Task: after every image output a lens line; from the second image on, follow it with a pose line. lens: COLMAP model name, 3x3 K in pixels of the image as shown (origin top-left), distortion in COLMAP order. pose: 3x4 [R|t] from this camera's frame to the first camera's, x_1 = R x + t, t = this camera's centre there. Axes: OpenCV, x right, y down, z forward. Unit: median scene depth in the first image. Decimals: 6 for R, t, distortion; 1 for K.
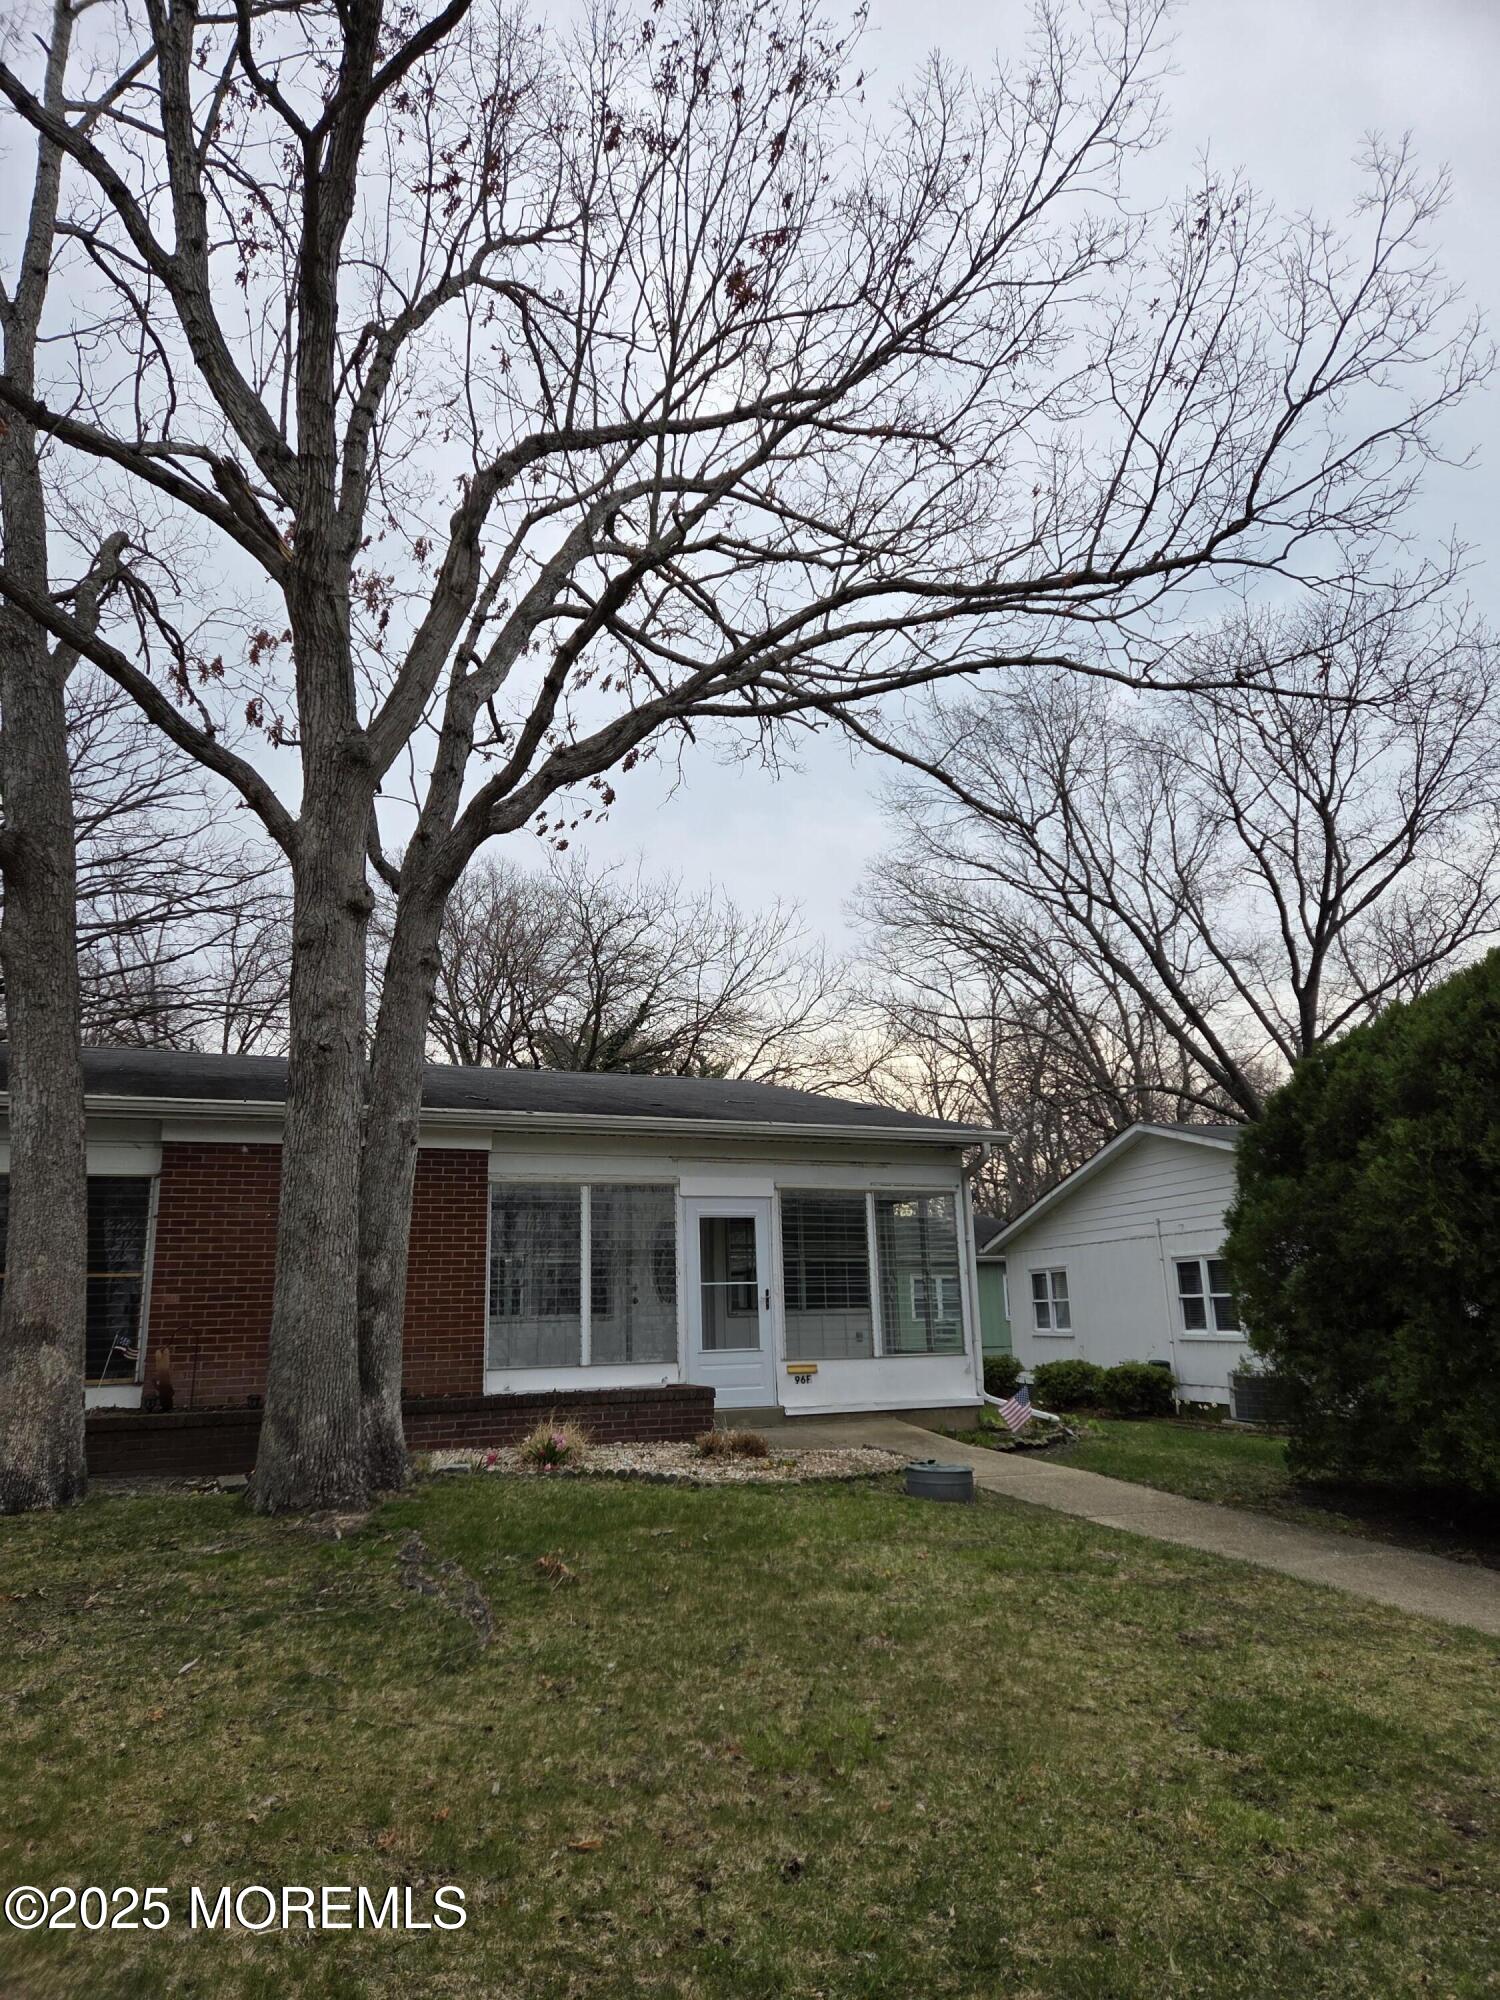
lens RADIAL K [[1318.4, 0, 750.0], [0, 1318.4, 1000.0], [0, 0, 1]] dist [0.052936, -0.001966]
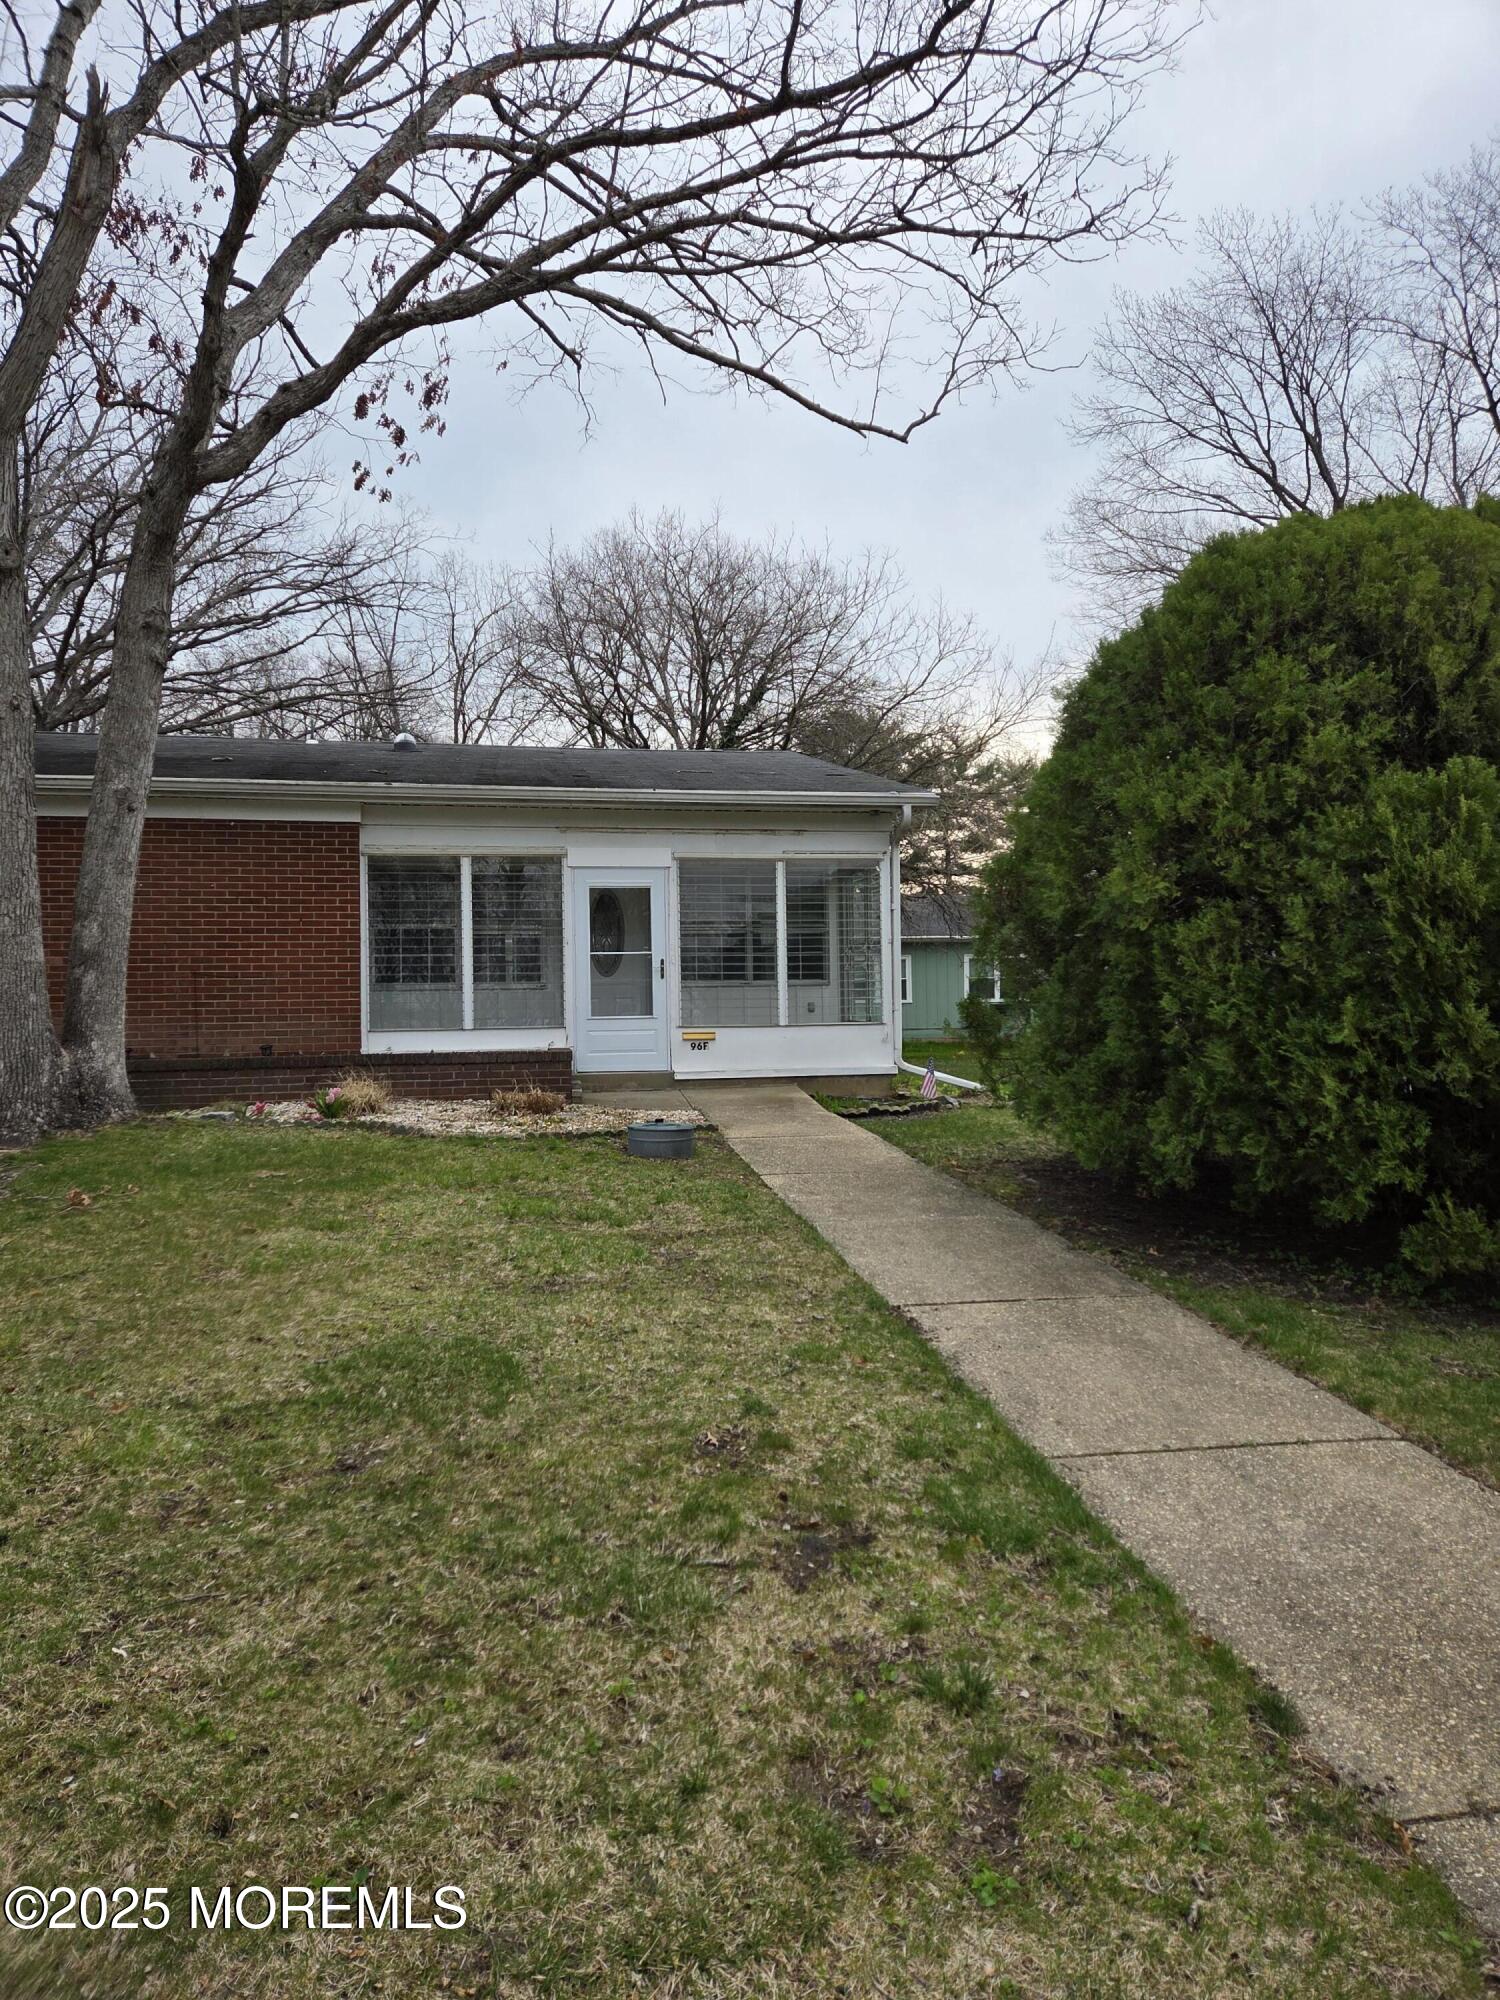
lens RADIAL K [[1306.7, 0, 790.0], [0, 1306.7, 995.7], [0, 0, 1]] dist [0.023917, -0.000381]
pose [[0.980527, 0.007844, -0.196229, 0.310661], [0.037835, 0.972937, 0.227952, 0.025418], [0.192707, -0.230937, 0.953694, 0.074466]]
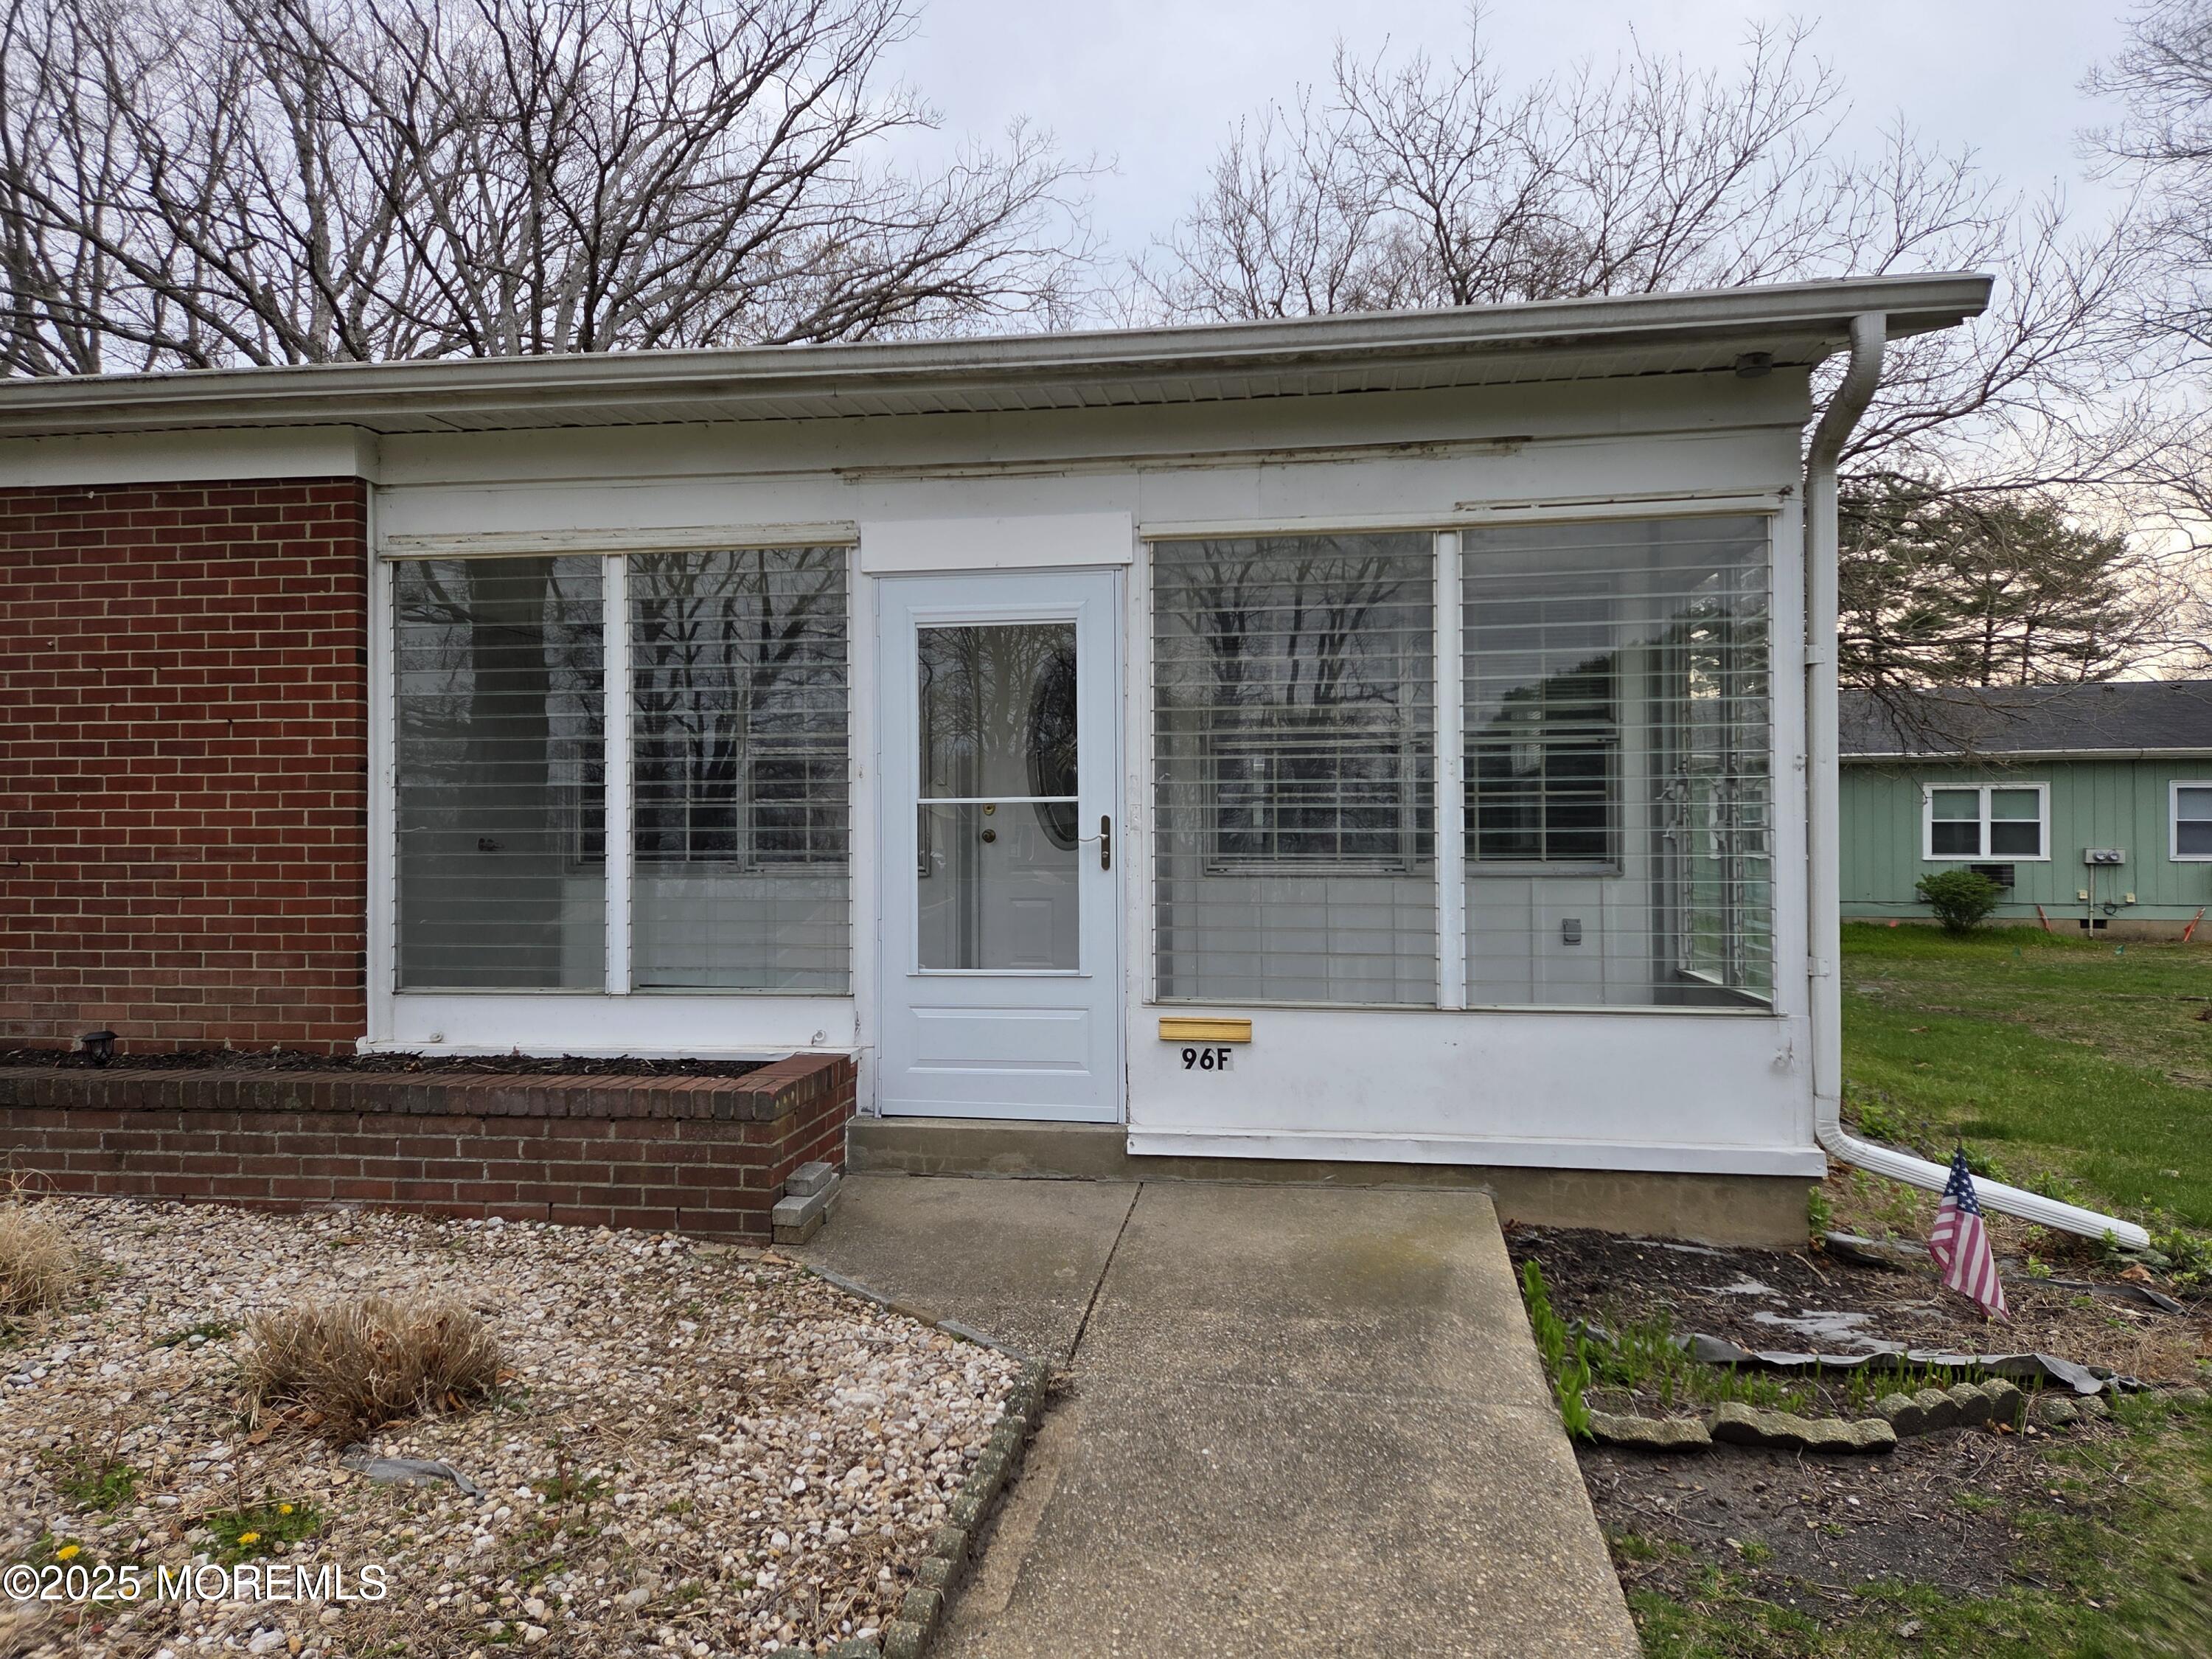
lens RADIAL K [[1458.1, 0, 1106.0], [0, 1458.1, 829.5], [0, 0, 1]] dist [0.052936, -0.001966]
pose [[0.851875, 0.015388, -0.523519, 0.230525], [0.107551, 0.973126, 0.203613, 0.144939], [0.512583, -0.229758, 0.827327, 0.687222]]
